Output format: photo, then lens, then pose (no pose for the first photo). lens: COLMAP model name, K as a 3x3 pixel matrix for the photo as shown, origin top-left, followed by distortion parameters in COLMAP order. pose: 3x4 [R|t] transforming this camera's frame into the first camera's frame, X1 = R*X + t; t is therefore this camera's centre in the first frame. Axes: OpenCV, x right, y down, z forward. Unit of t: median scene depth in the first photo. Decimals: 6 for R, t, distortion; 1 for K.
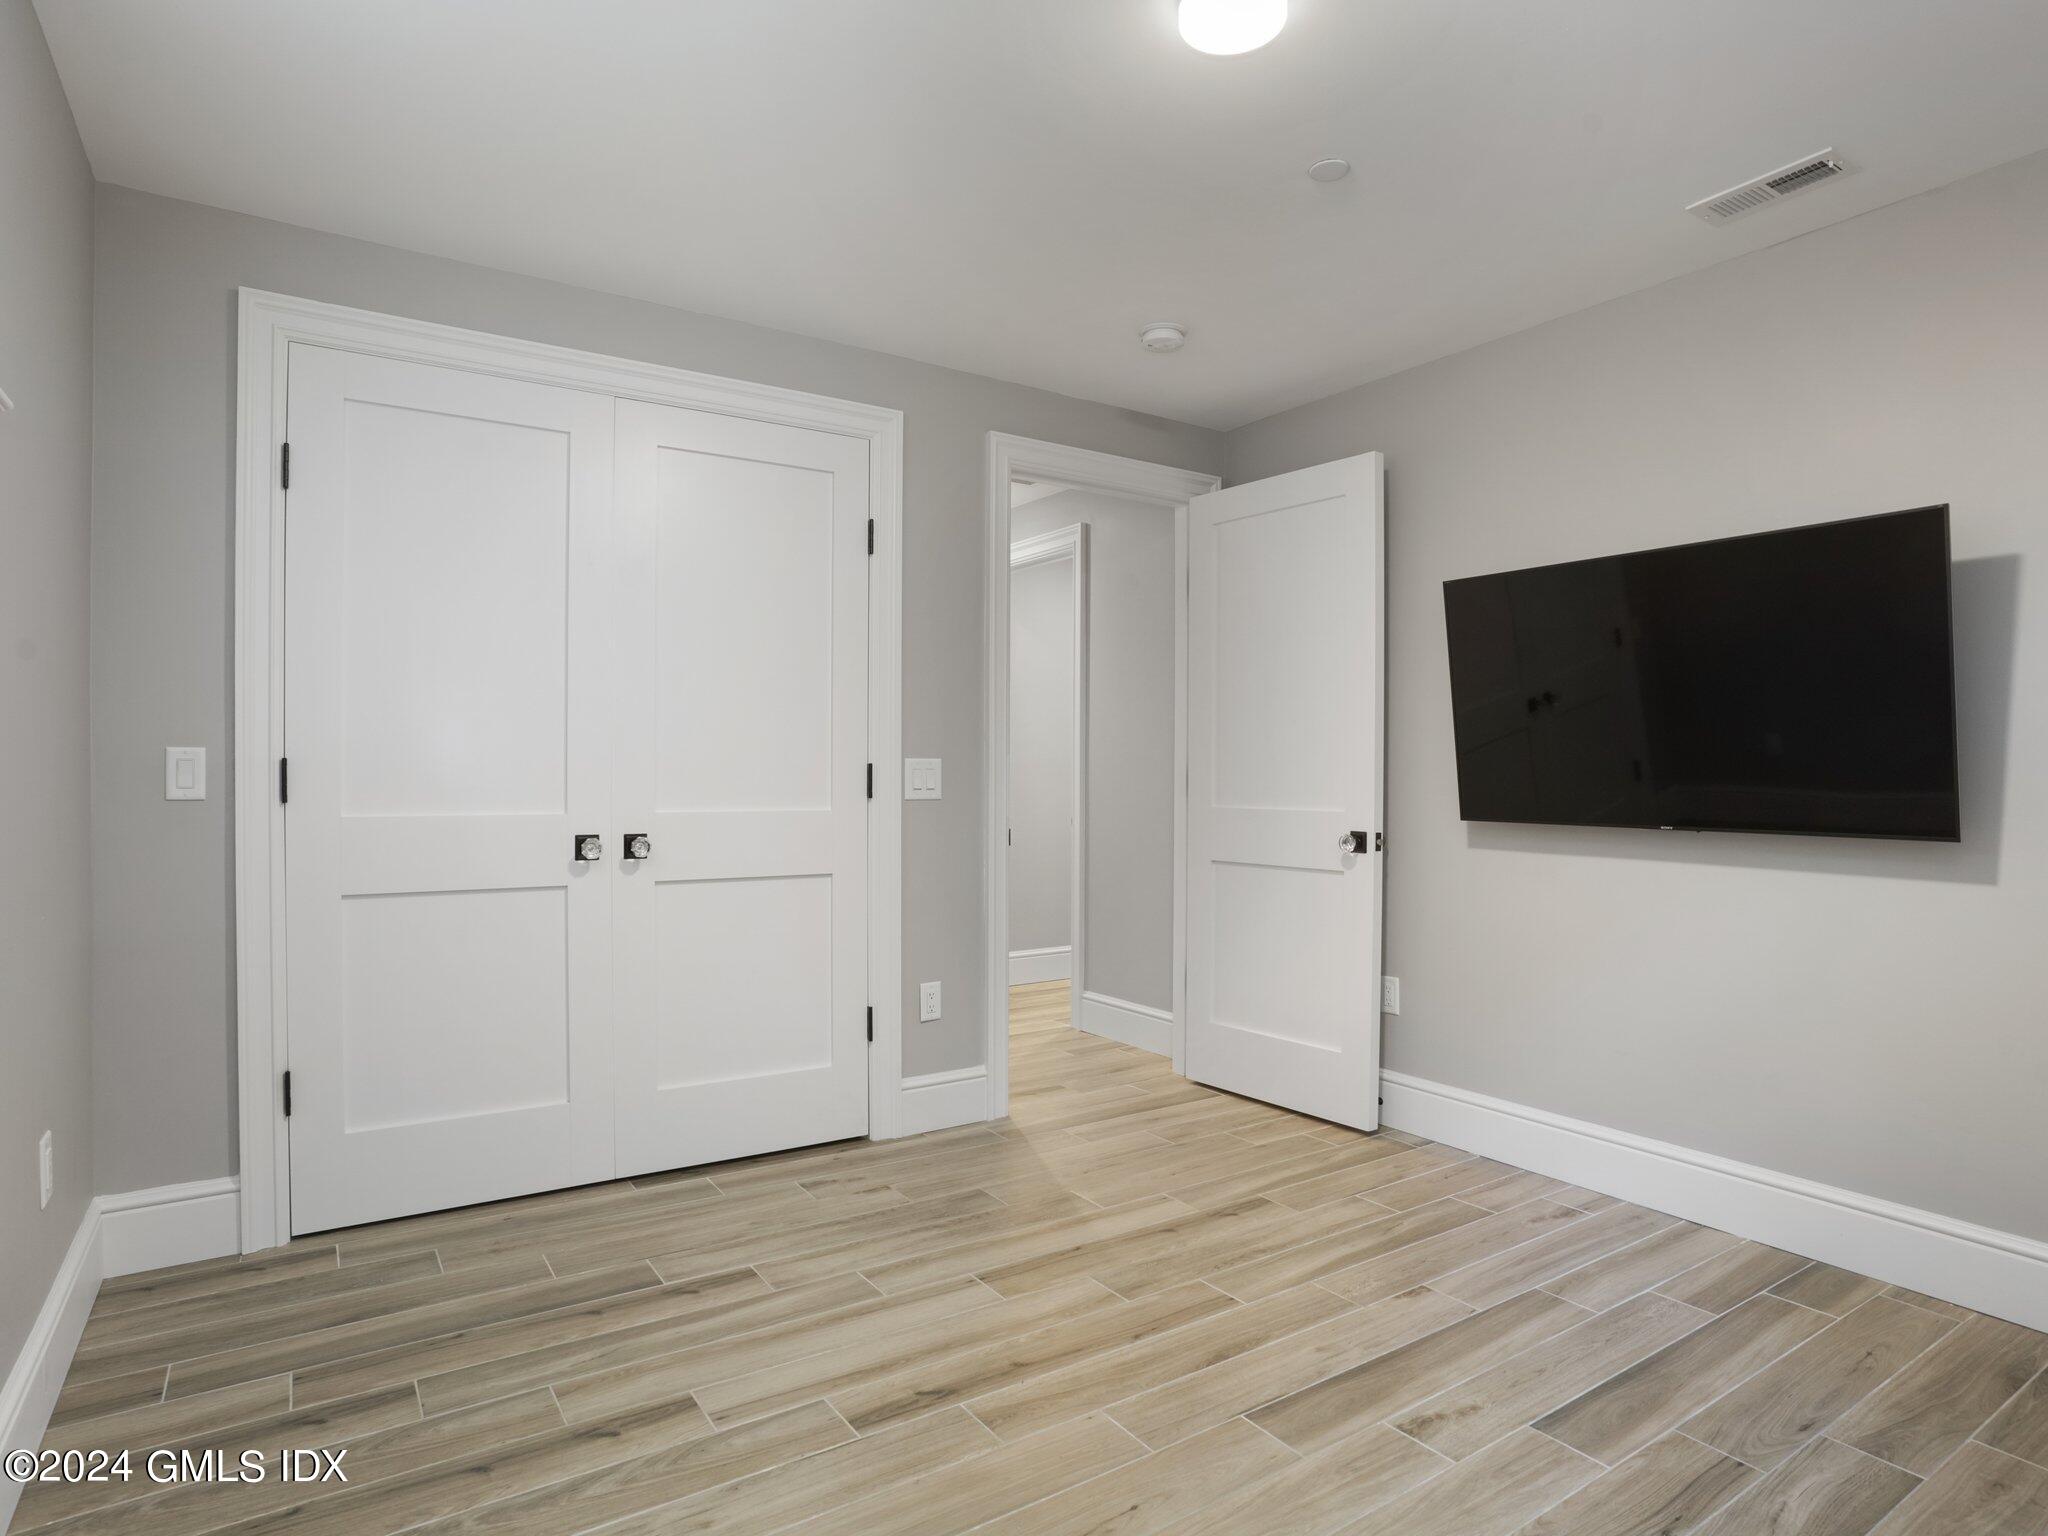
lens RADIAL K [[1128.9, 0, 1034.2], [0, 1128.9, 762.6], [0, 0, 1]] dist [-0.072103, 0.028133]
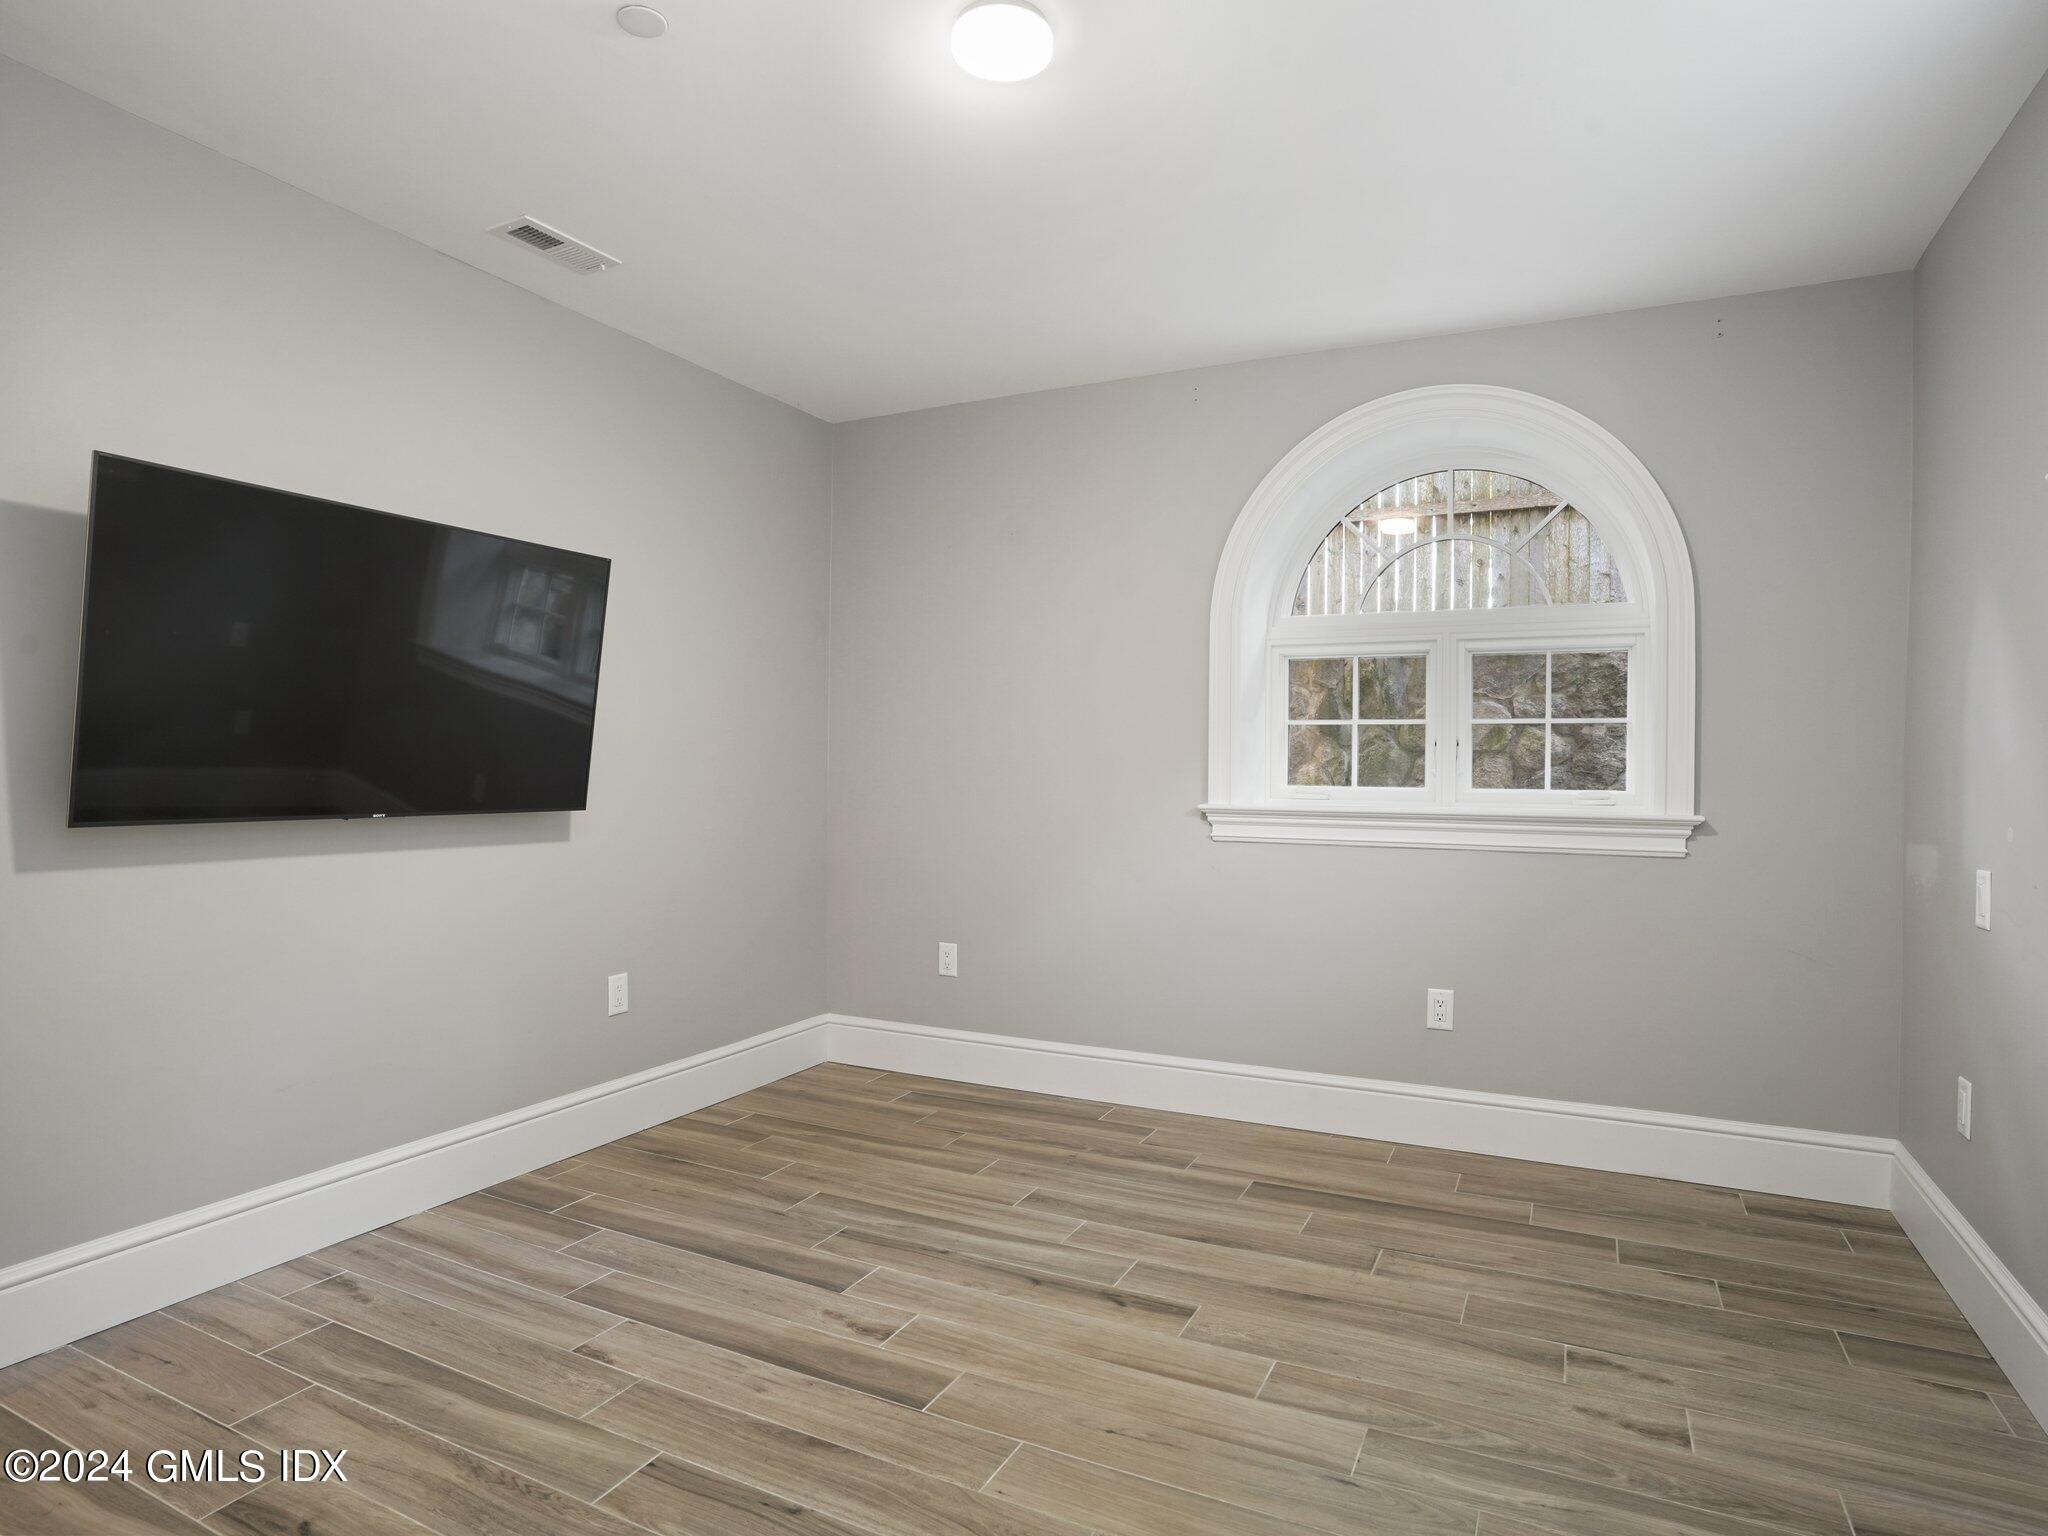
lens RADIAL K [[1128.9, 0, 1032.1], [0, 1128.9, 766.2], [0, 0, 1]] dist [-0.072103, 0.028133]
pose [[-0.497323, -0.010751, 0.867499, -0.593092], [-0.021404, 0.999771, 0.000120, 0.007819], [-0.867301, -0.018509, -0.497439, 1.171271]]
